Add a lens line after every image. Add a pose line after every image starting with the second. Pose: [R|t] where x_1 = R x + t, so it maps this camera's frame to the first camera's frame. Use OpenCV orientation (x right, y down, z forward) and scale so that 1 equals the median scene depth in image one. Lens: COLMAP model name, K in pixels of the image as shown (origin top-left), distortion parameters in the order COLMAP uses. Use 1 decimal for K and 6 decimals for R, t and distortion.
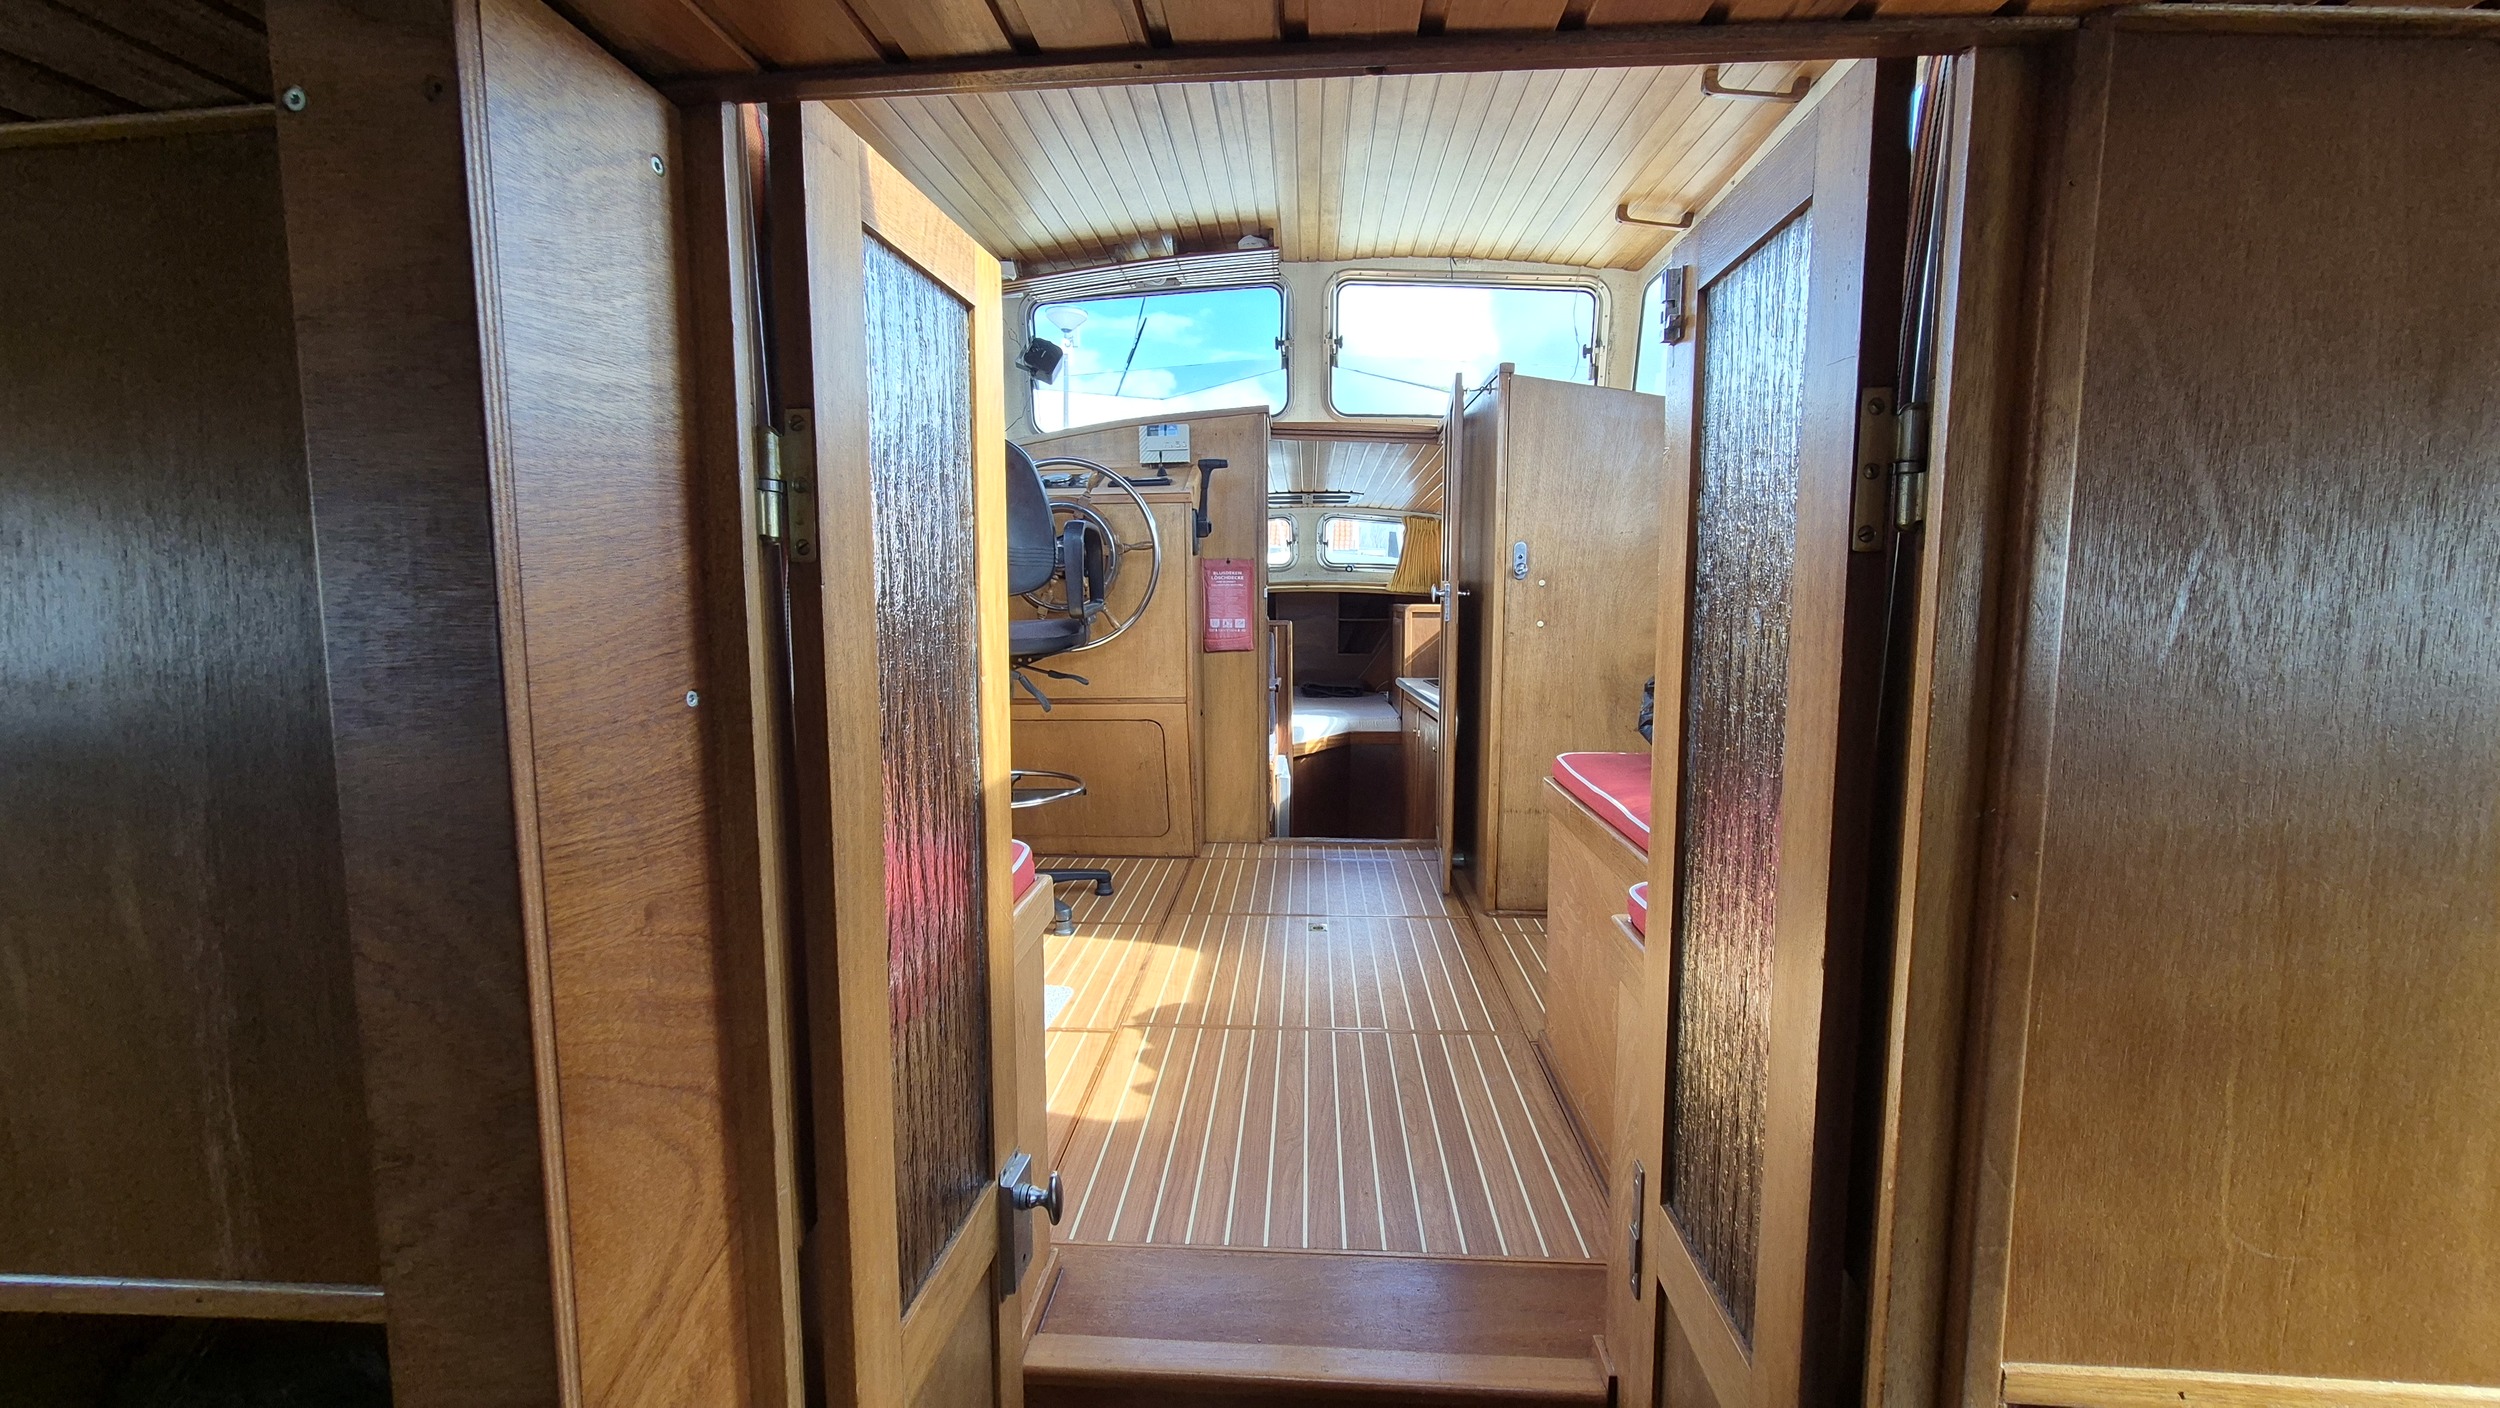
lens RADIAL K [[1061.4, 0, 1240.1], [0, 1061.4, 700.0], [0, 0, 1]] dist [0.000615, 0.000251]
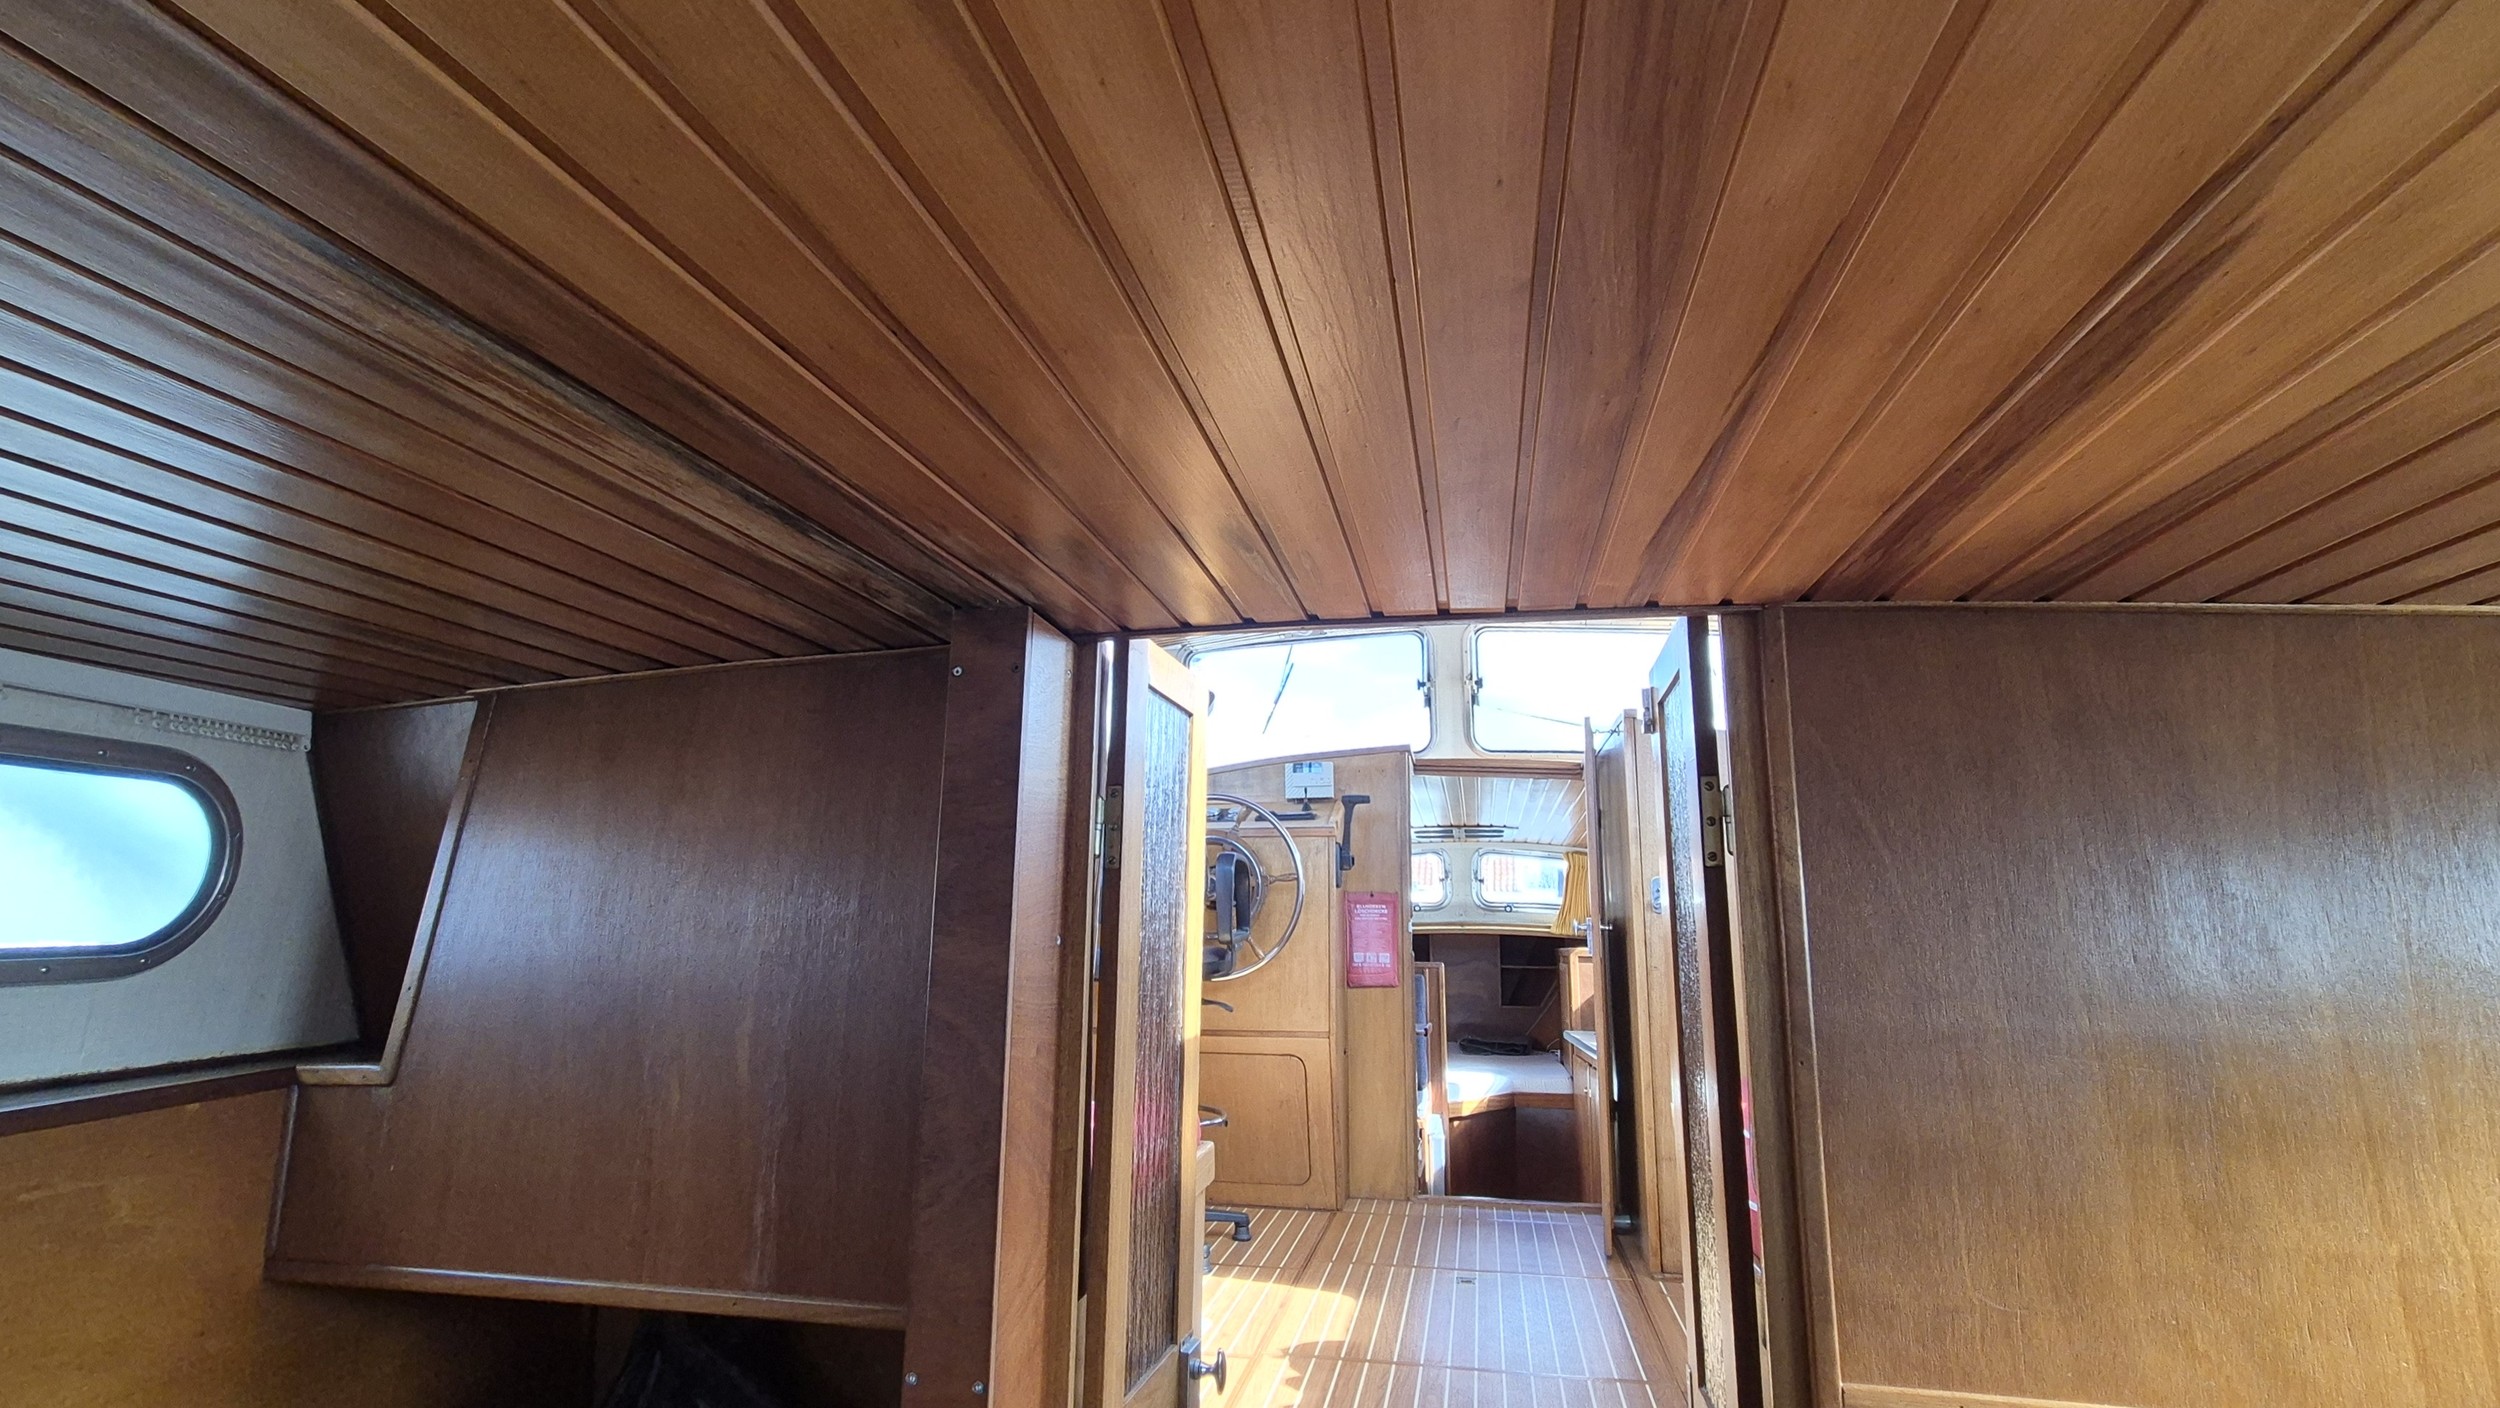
lens RADIAL K [[1169.8, 0, 1248.8], [0, 1169.8, 698.7], [0, 0, 1]] dist [-0.001338, -0.000429]
pose [[0.992810, -0.009684, -0.119306, 0.008397], [-0.026106, 0.955209, -0.294780, 0.024869], [0.116817, 0.295775, 0.948088, -0.134576]]
